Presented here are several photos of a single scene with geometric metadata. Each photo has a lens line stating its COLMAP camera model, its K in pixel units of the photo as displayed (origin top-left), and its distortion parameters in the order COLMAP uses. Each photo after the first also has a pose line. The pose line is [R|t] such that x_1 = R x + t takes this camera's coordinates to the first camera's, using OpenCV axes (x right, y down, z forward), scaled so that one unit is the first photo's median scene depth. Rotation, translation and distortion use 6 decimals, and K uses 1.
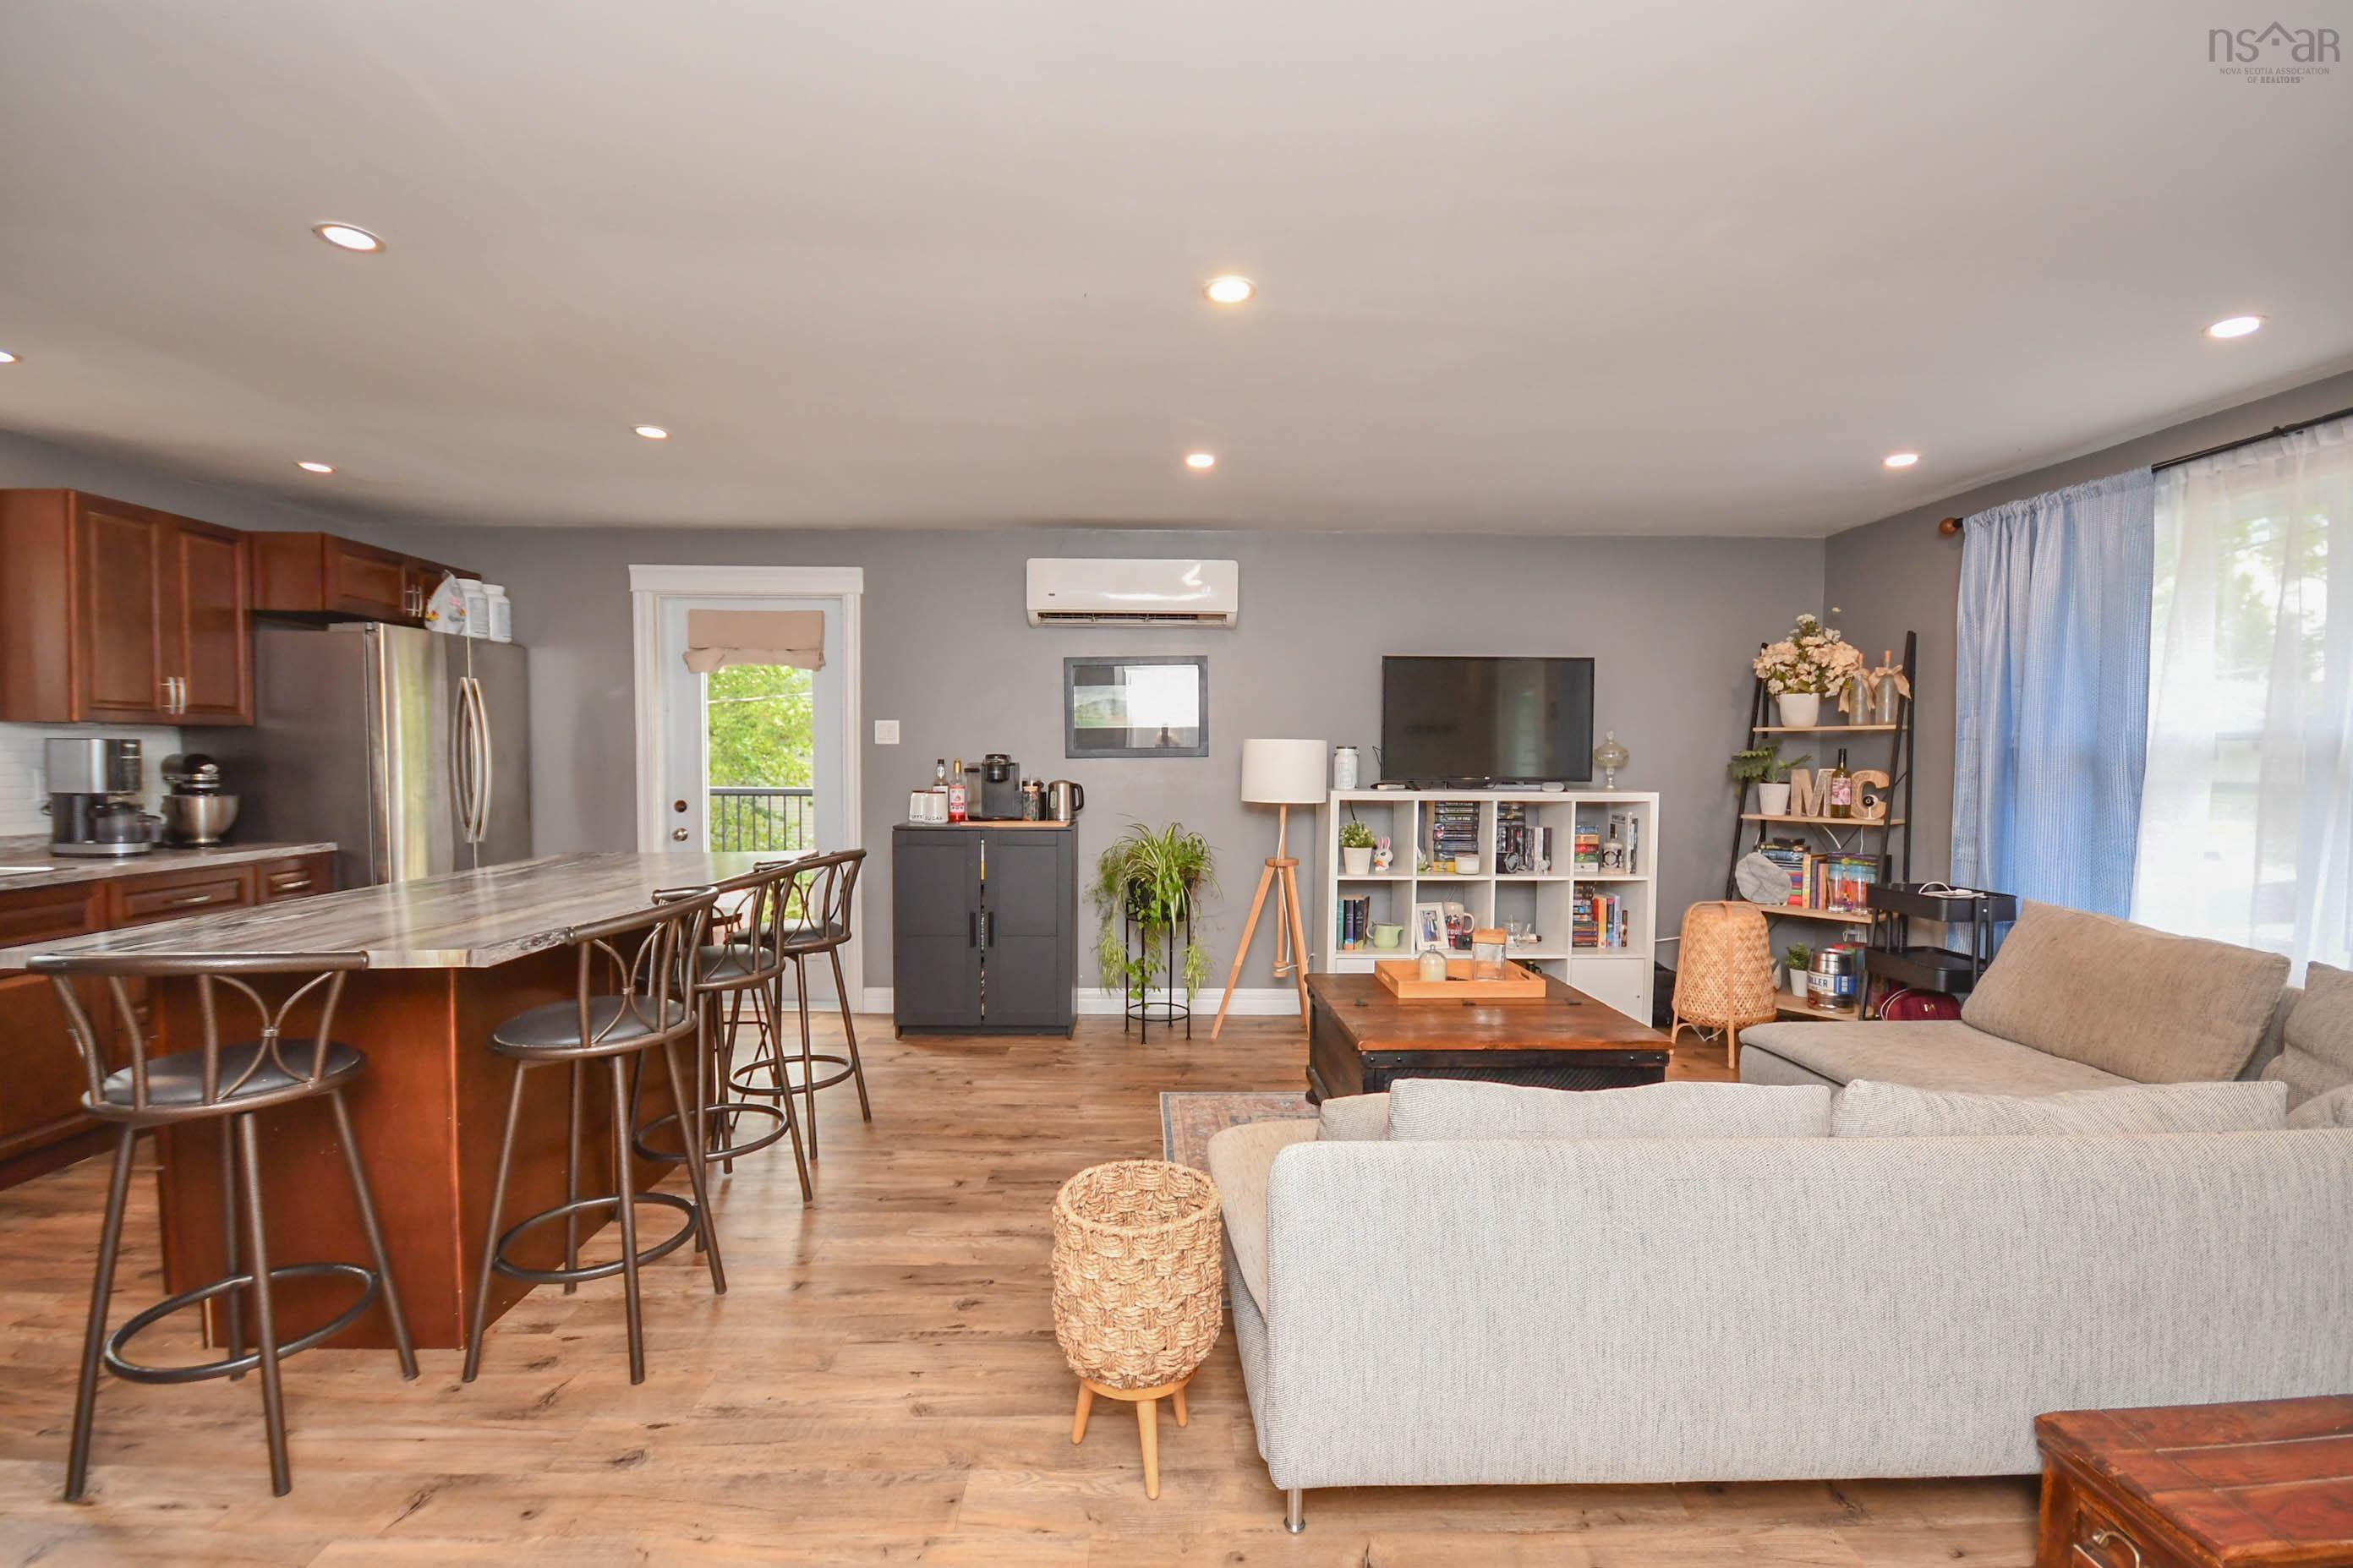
lens RADIAL K [[1036.4, 0, 1159.5], [0, 1036.4, 780.1], [0, 0, 1]] dist [-0.001893, -0.004172]
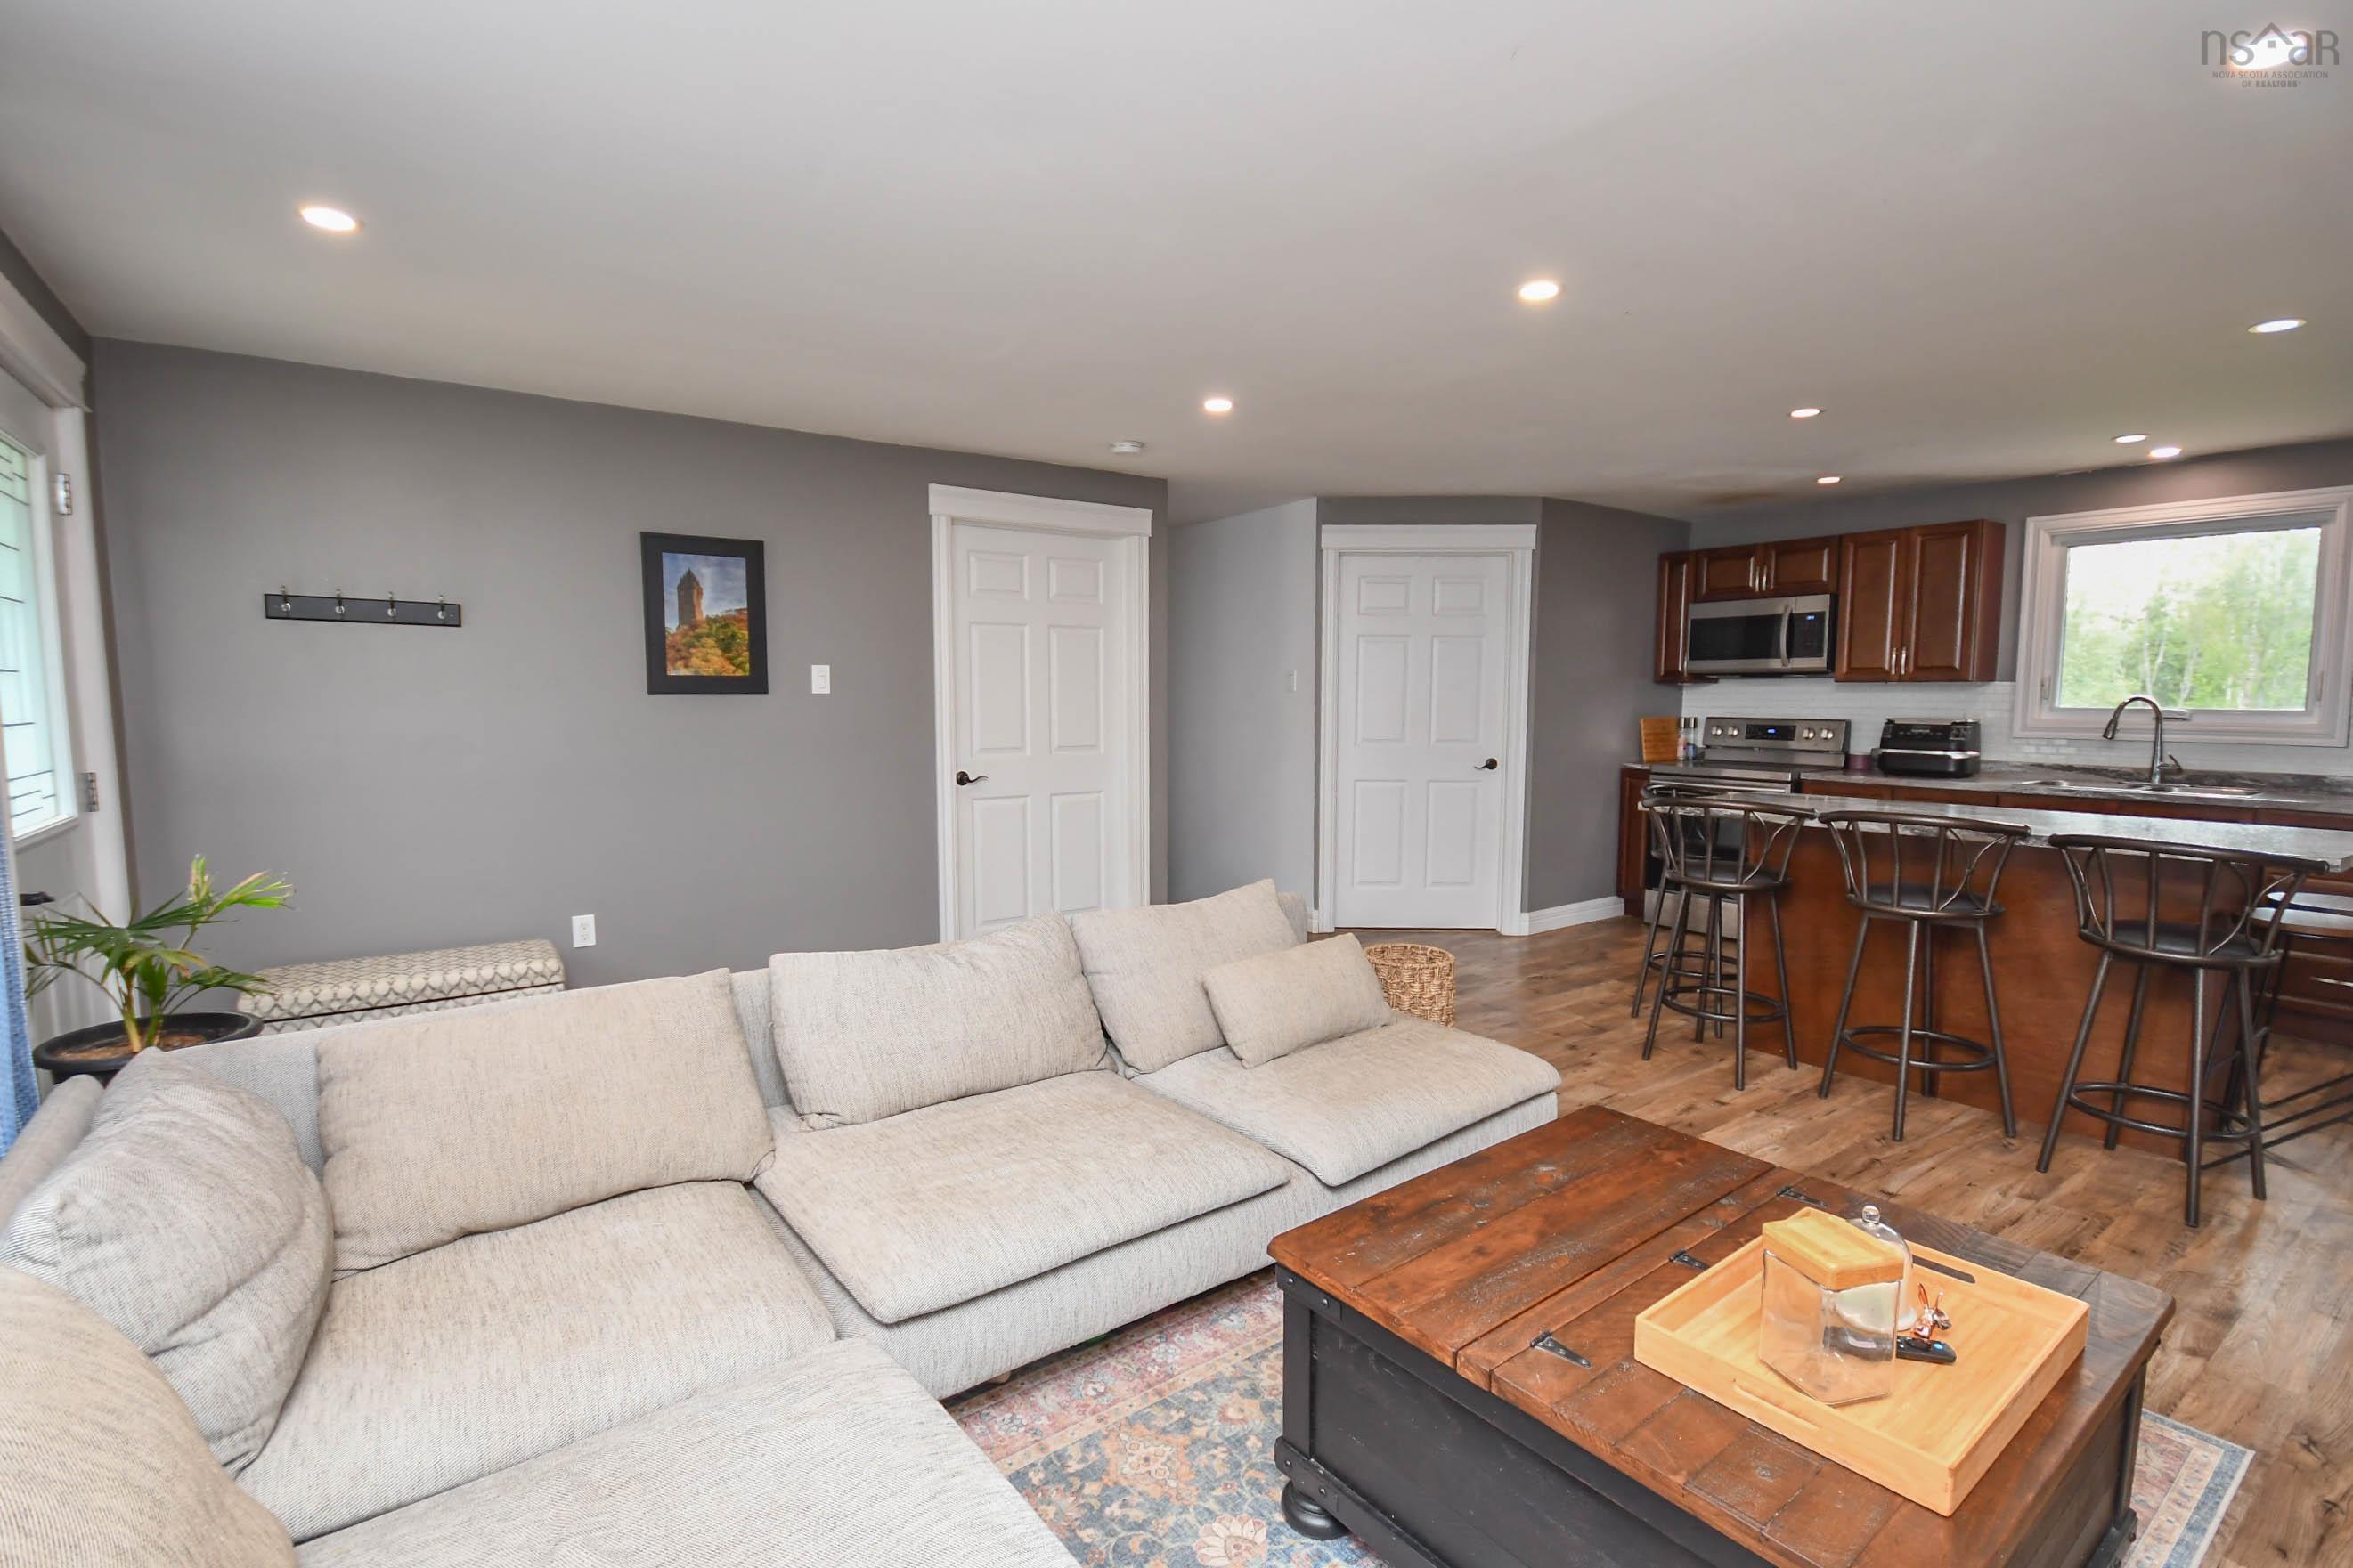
lens RADIAL K [[1036.4, 0, 1205.5], [0, 1036.4, 794.8], [0, 0, 1]] dist [-0.001893, -0.004172]
pose [[-0.814350, 0.050513, -0.578172, 0.523509], [-0.015911, 0.993888, 0.109243, -0.025486], [0.580156, 0.098161, -0.808569, 0.907826]]
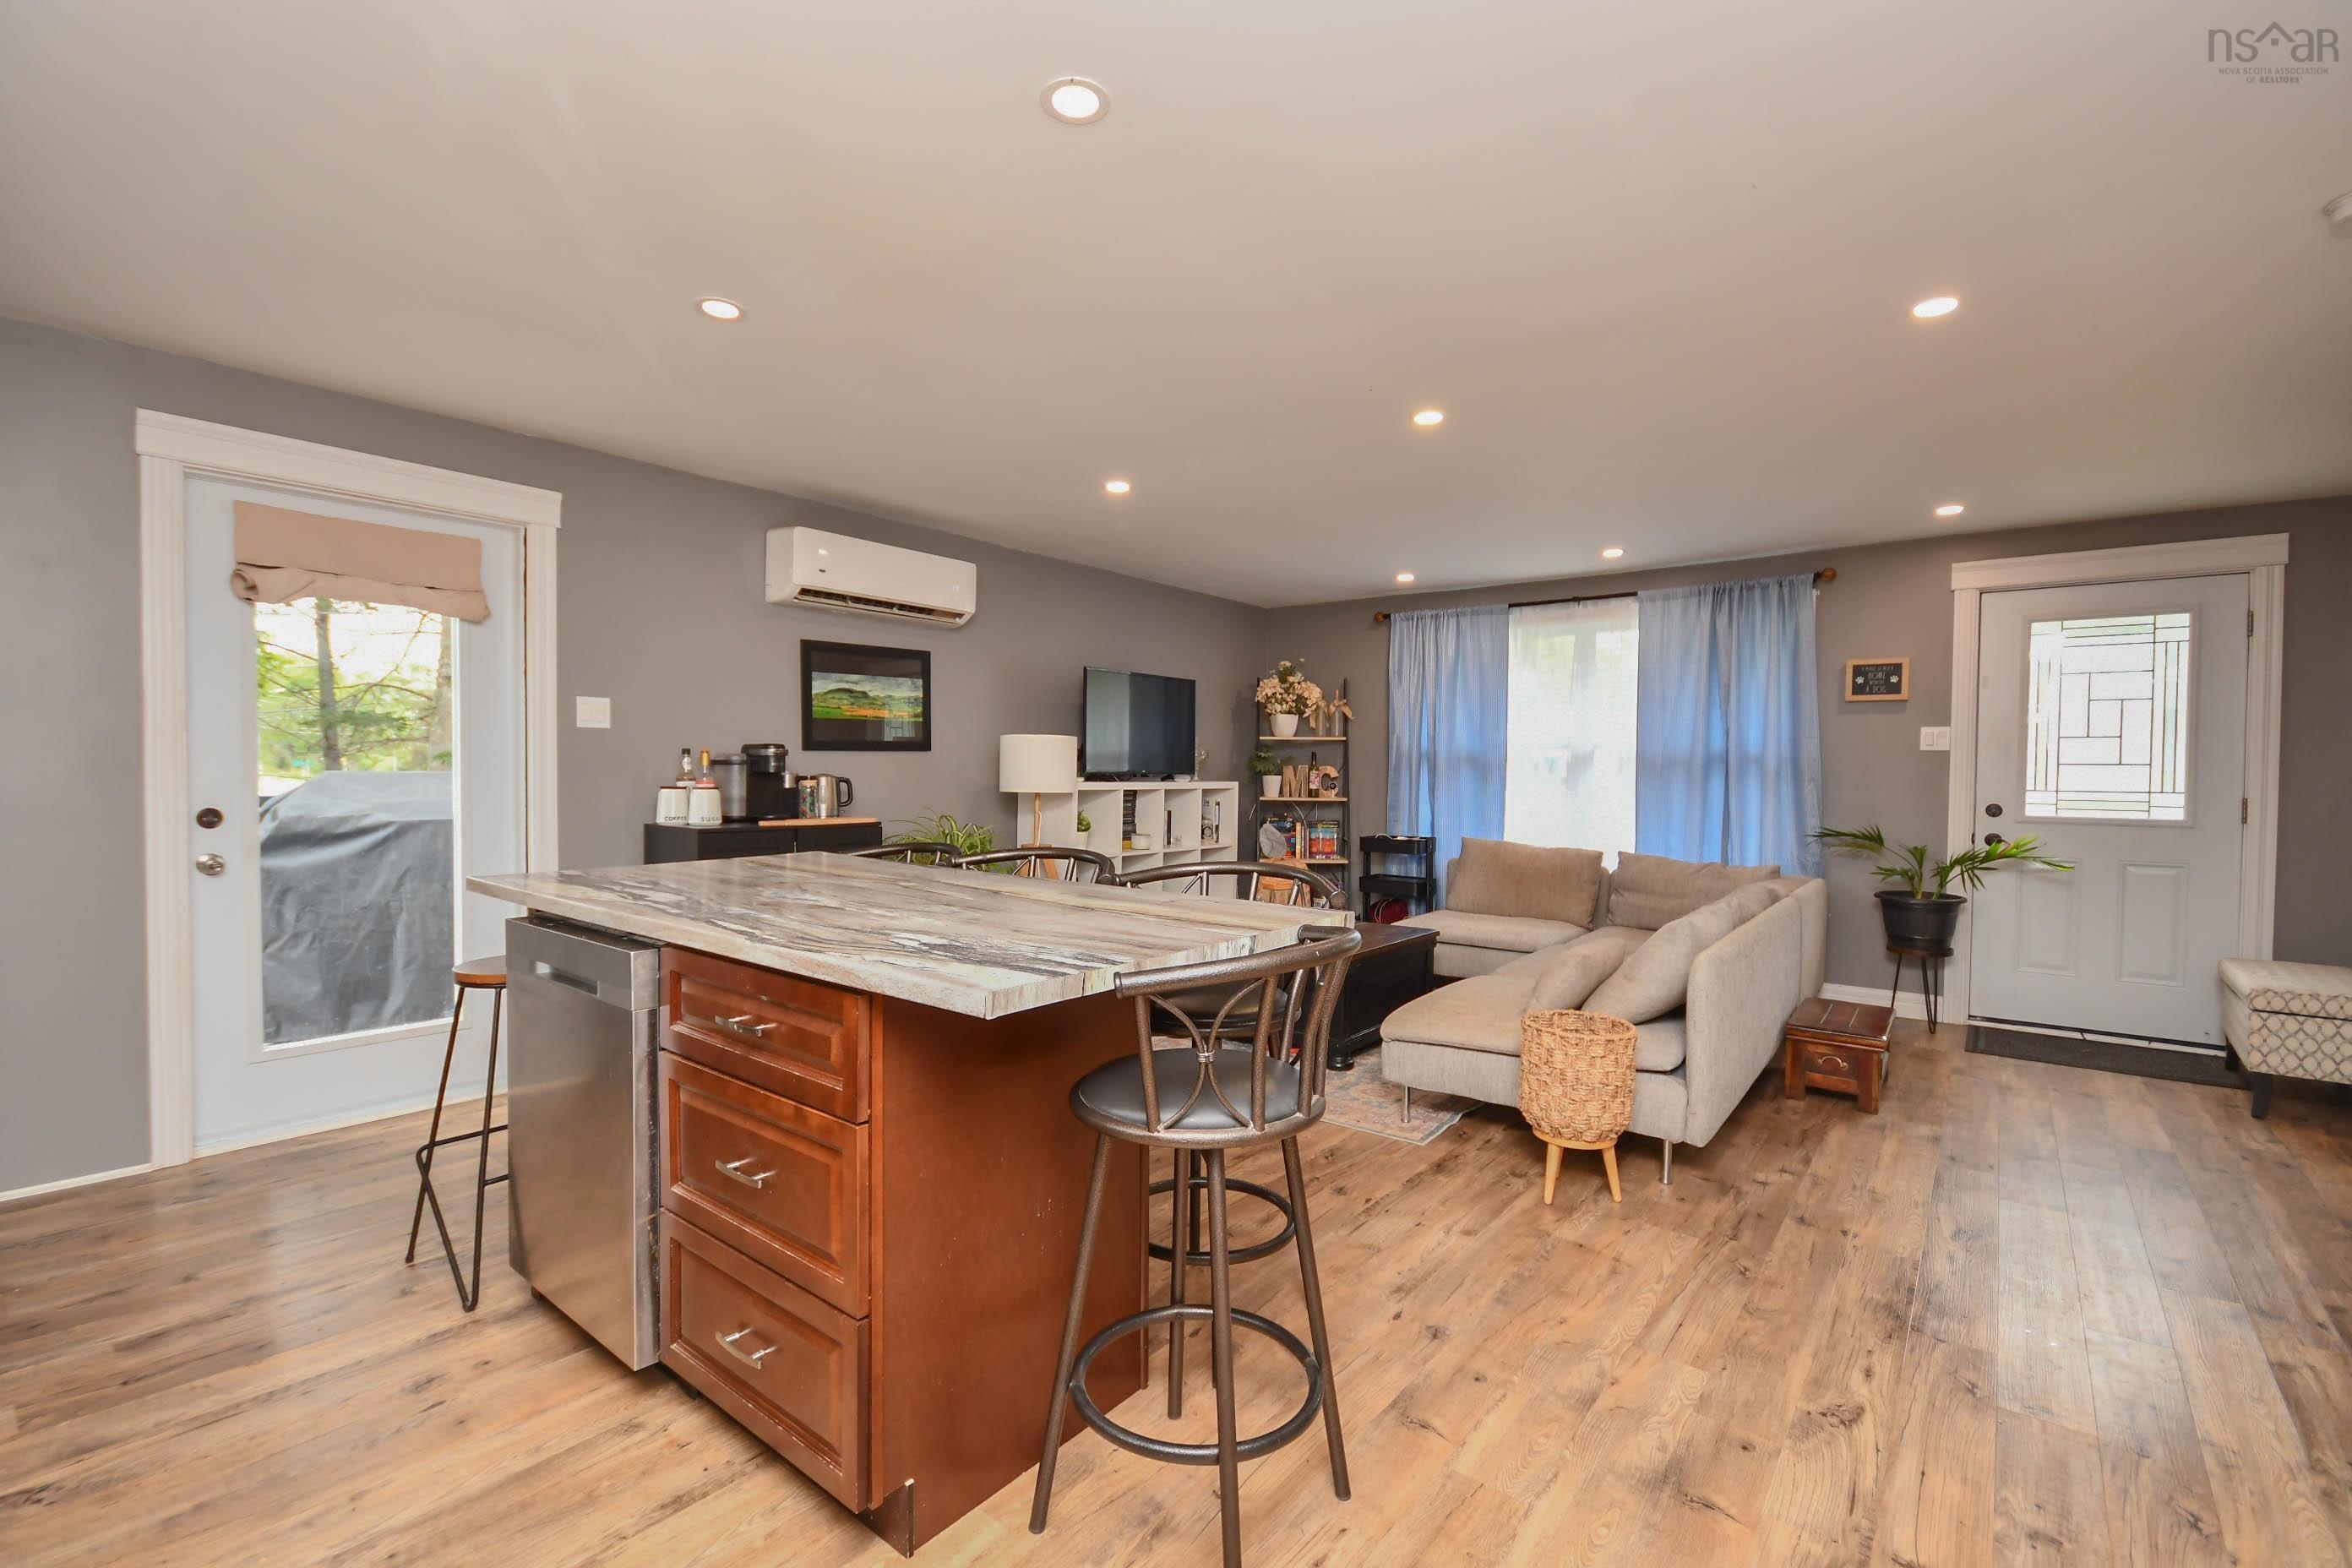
lens RADIAL K [[1036.1, 0, 1161.5], [0, 1036.1, 787.7], [0, 0, 1]] dist [-0.001893, -0.004172]
pose [[0.635313, -0.011000, 0.772176, -0.665982], [0.011312, 0.999924, 0.004937, 0.012281], [-0.772171, 0.005599, 0.635390, 0.202952]]
